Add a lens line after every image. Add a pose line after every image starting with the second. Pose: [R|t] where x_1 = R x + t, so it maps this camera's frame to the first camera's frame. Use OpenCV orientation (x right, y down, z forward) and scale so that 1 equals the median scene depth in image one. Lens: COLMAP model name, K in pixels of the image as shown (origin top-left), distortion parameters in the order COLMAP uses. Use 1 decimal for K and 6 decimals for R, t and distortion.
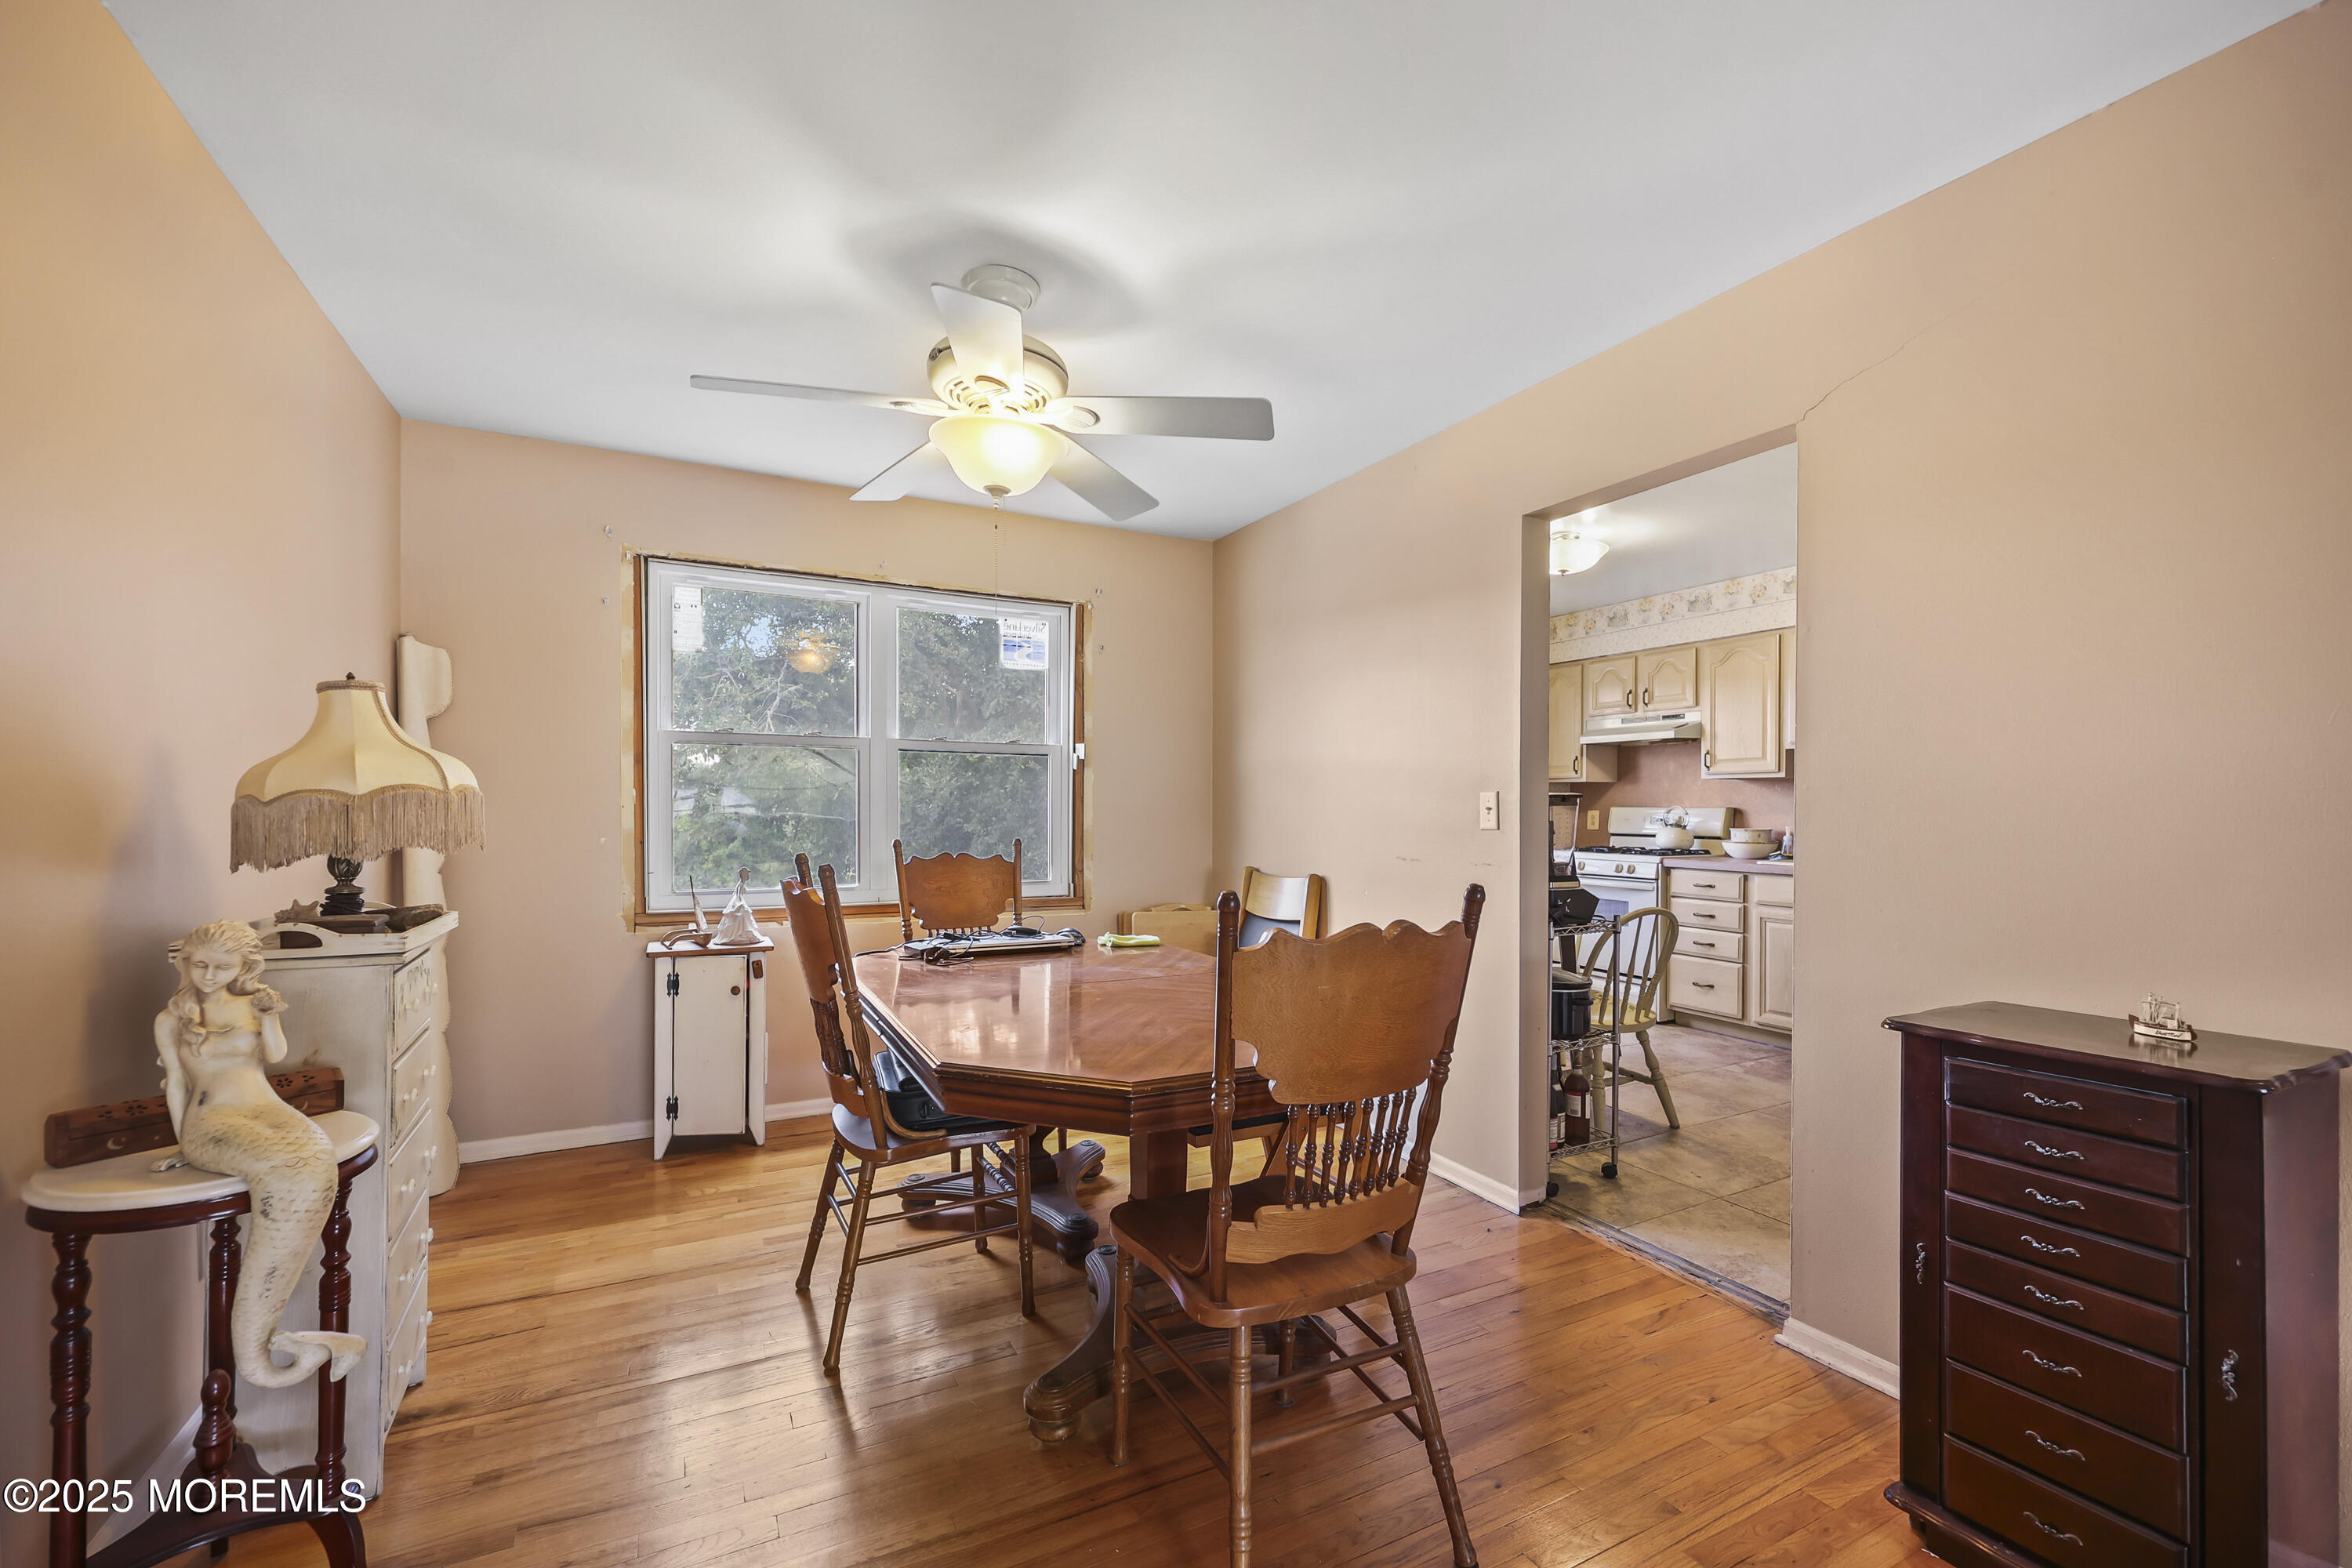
lens RADIAL K [[989.6, 0, 1173.9], [0, 989.6, 824.2], [0, 0, 1]] dist [-0.001069, -0.000313]
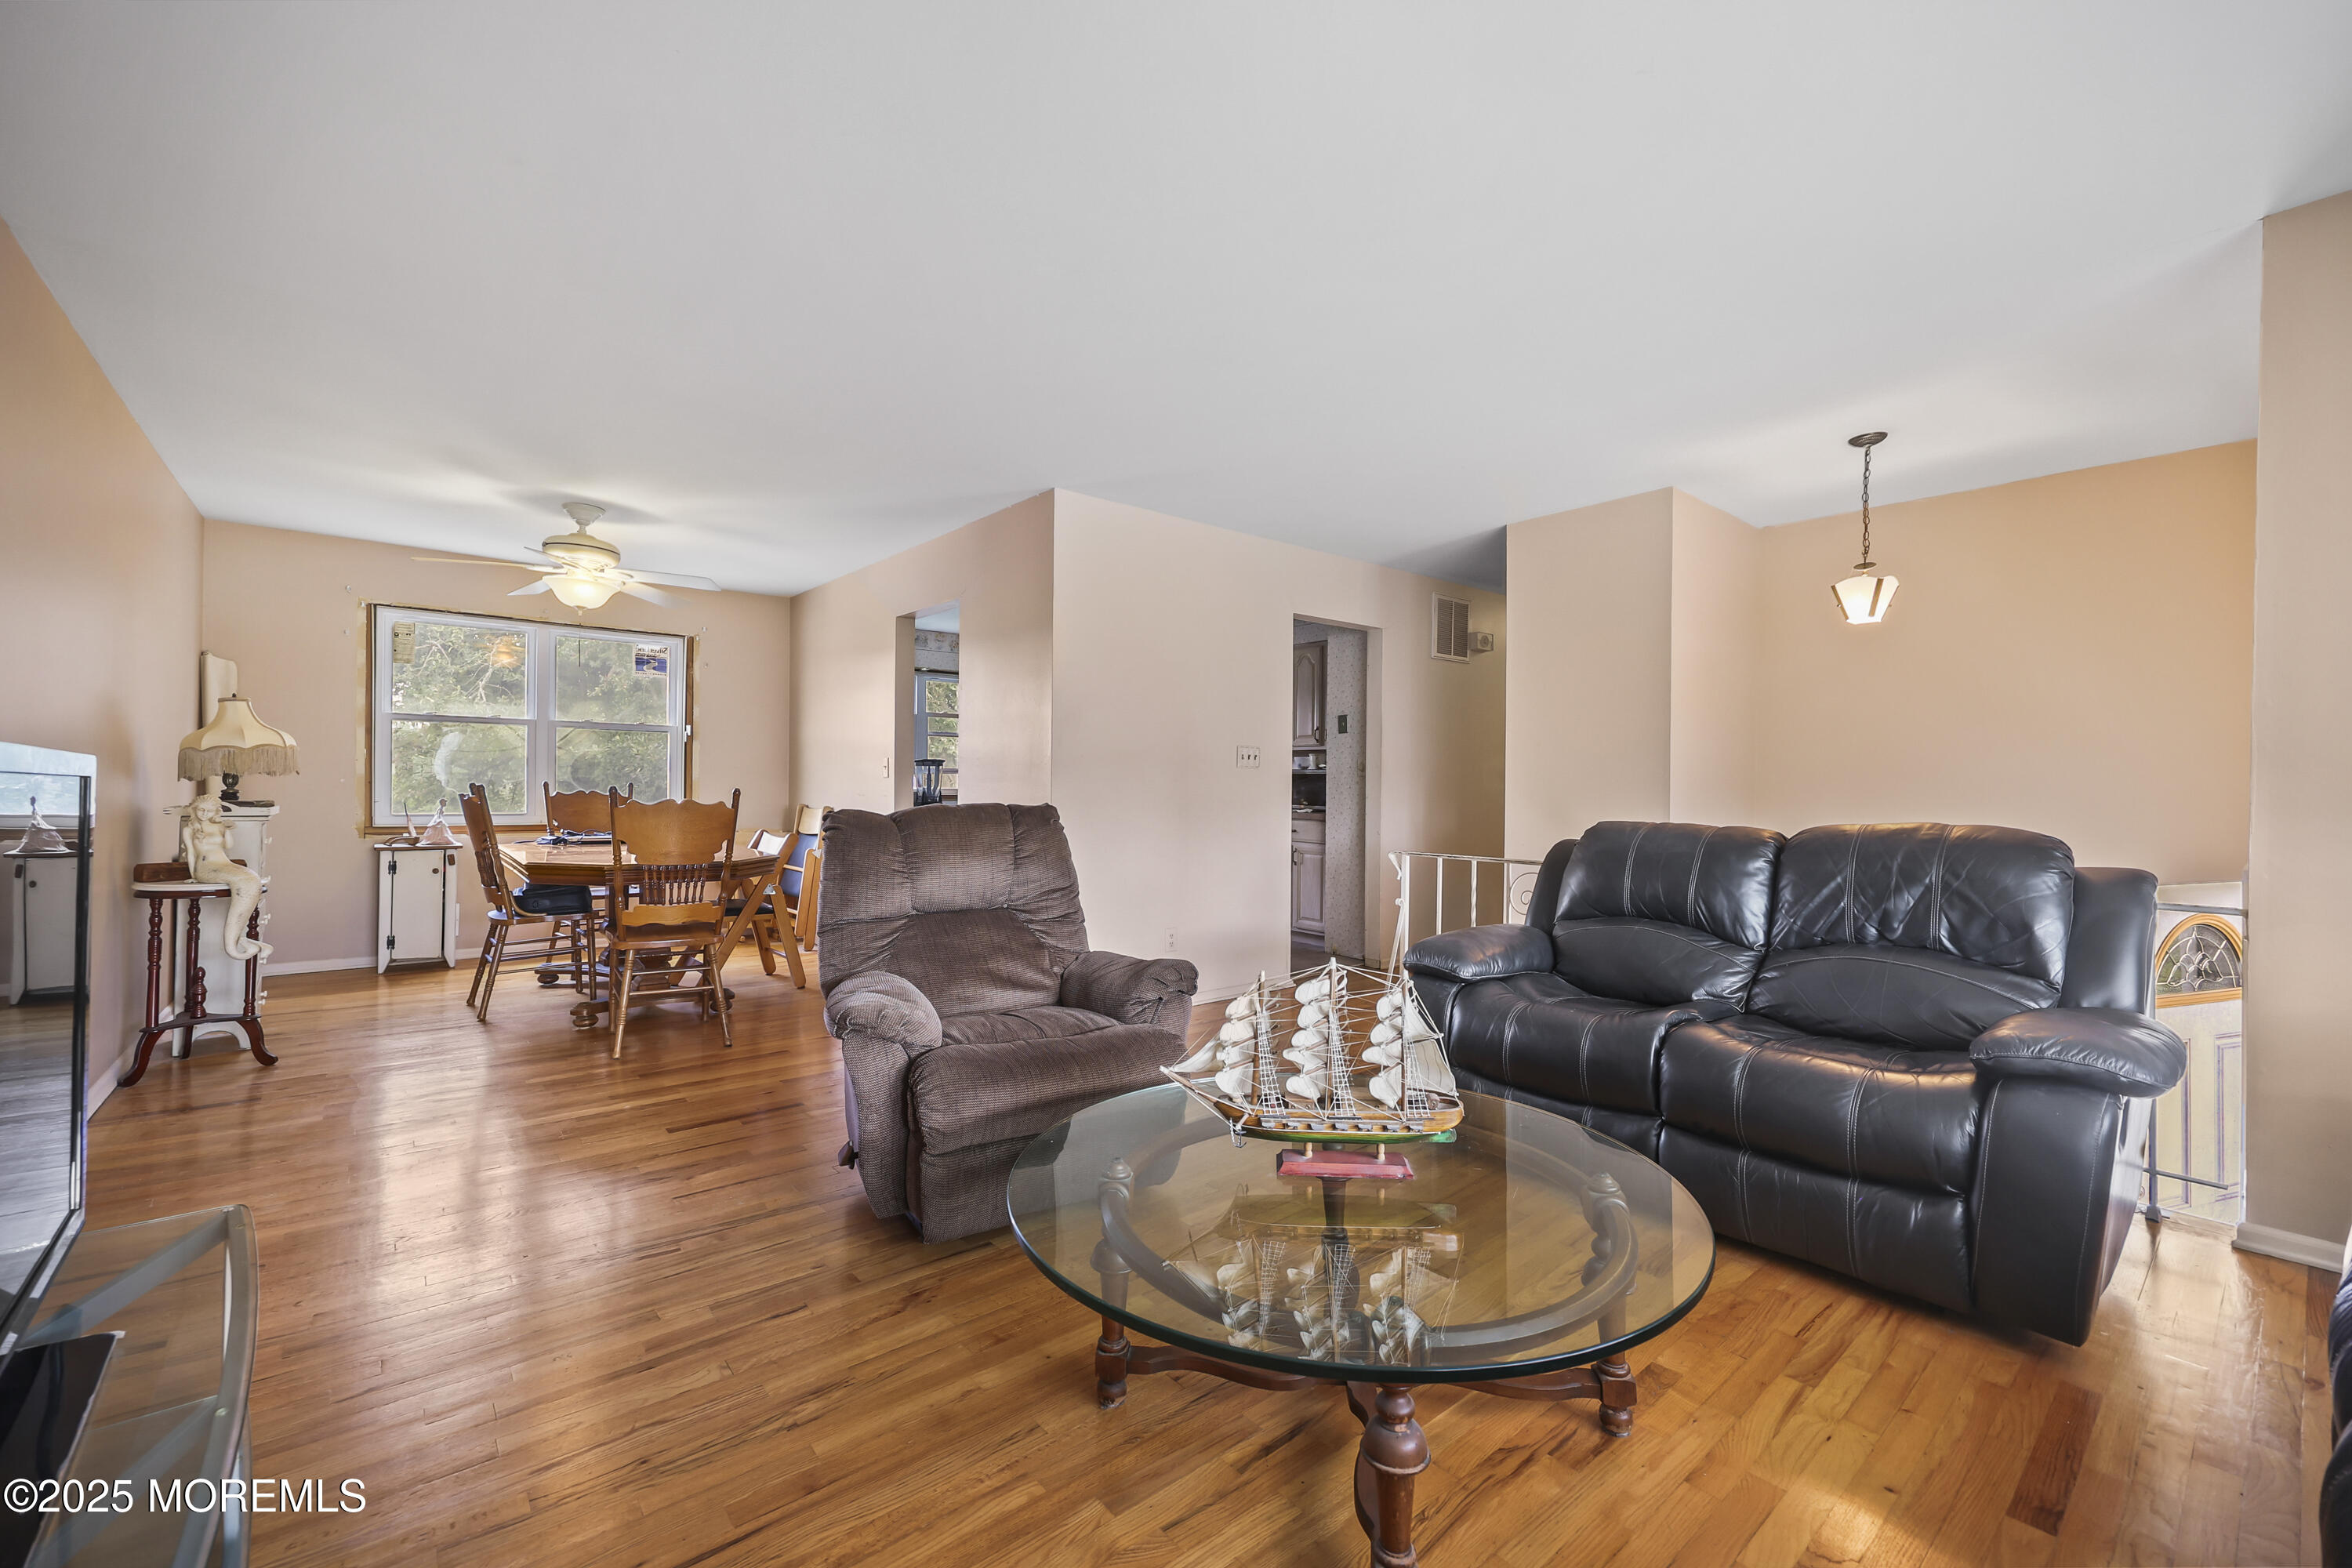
lens RADIAL K [[968.0, 0, 1170.1], [0, 968.0, 793.3], [0, 0, 1]] dist [-0.000653, -0.000144]
pose [[0.975106, 0.008104, 0.221591, 0.396545], [-0.006829, 0.999955, -0.006519, 0.039295], [-0.221634, 0.004844, 0.975118, -0.854186]]
